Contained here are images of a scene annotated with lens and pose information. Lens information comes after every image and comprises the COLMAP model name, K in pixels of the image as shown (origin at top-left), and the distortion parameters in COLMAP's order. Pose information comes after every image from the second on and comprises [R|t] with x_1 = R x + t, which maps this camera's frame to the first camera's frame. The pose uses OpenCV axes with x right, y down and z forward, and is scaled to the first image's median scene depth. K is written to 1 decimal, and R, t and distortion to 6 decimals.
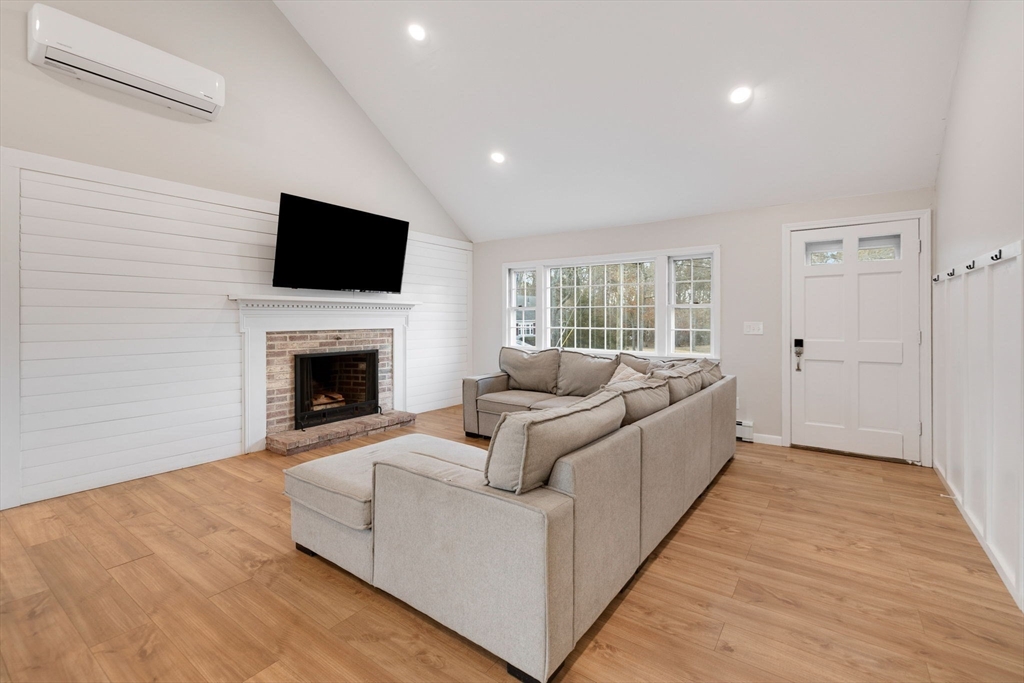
lens RADIAL K [[442.4, 0, 524.6], [0, 442.4, 323.1], [0, 0, 1]] dist [-0.001645, -0.000116]
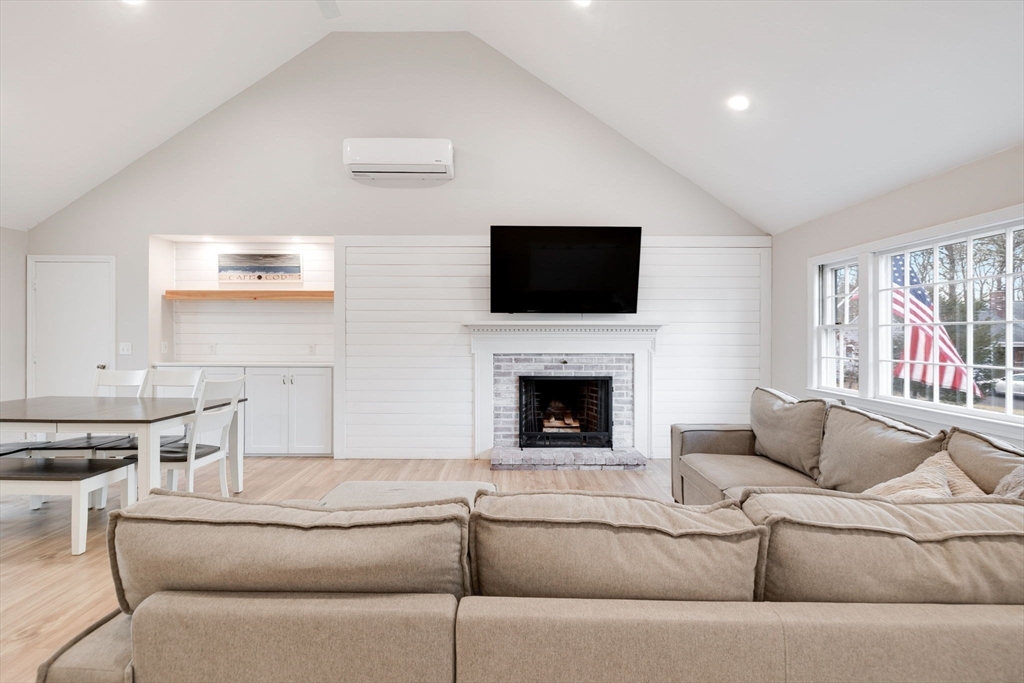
lens RADIAL K [[431.9, 0, 509.6], [0, 431.9, 337.9], [0, 0, 1]] dist [0.001967, -0.000918]
pose [[0.577310, 0.003810, -0.816516, 0.301672], [-0.010492, 0.999941, -0.002753, -0.015766], [0.816457, 0.010156, 0.577316, 0.376813]]
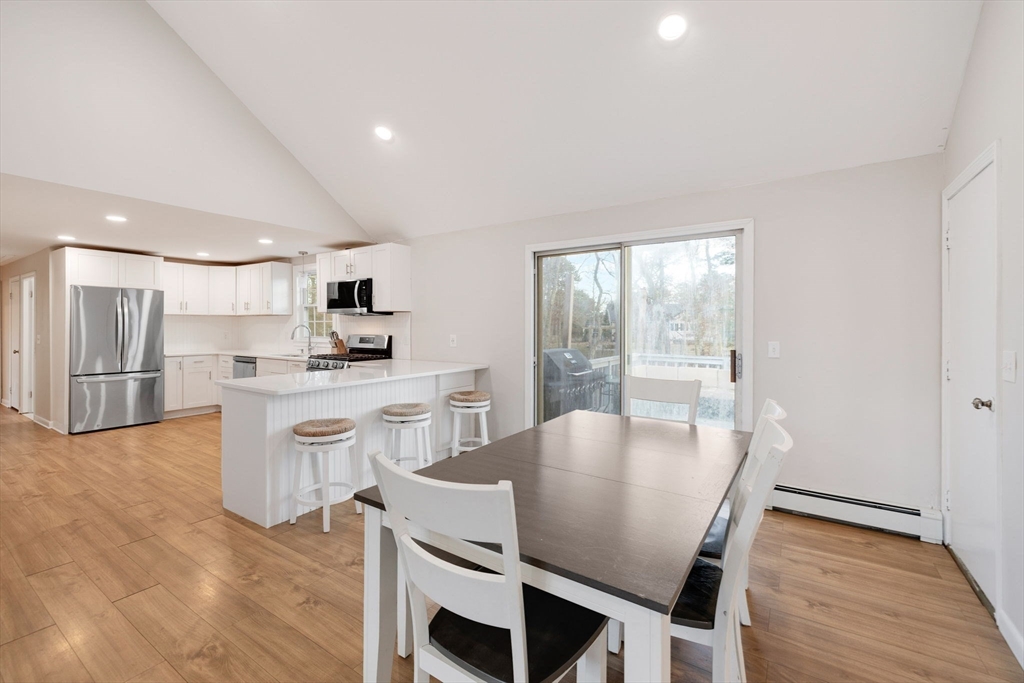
lens RADIAL K [[431.9, 0, 489.8], [0, 431.9, 325.1], [0, 0, 1]] dist [0.001967, -0.000918]
pose [[-0.999984, -0.003775, 0.004313, -0.544186], [-0.003745, 0.999968, 0.007115, -0.022580], [-0.004339, 0.007099, -0.999965, 0.615131]]
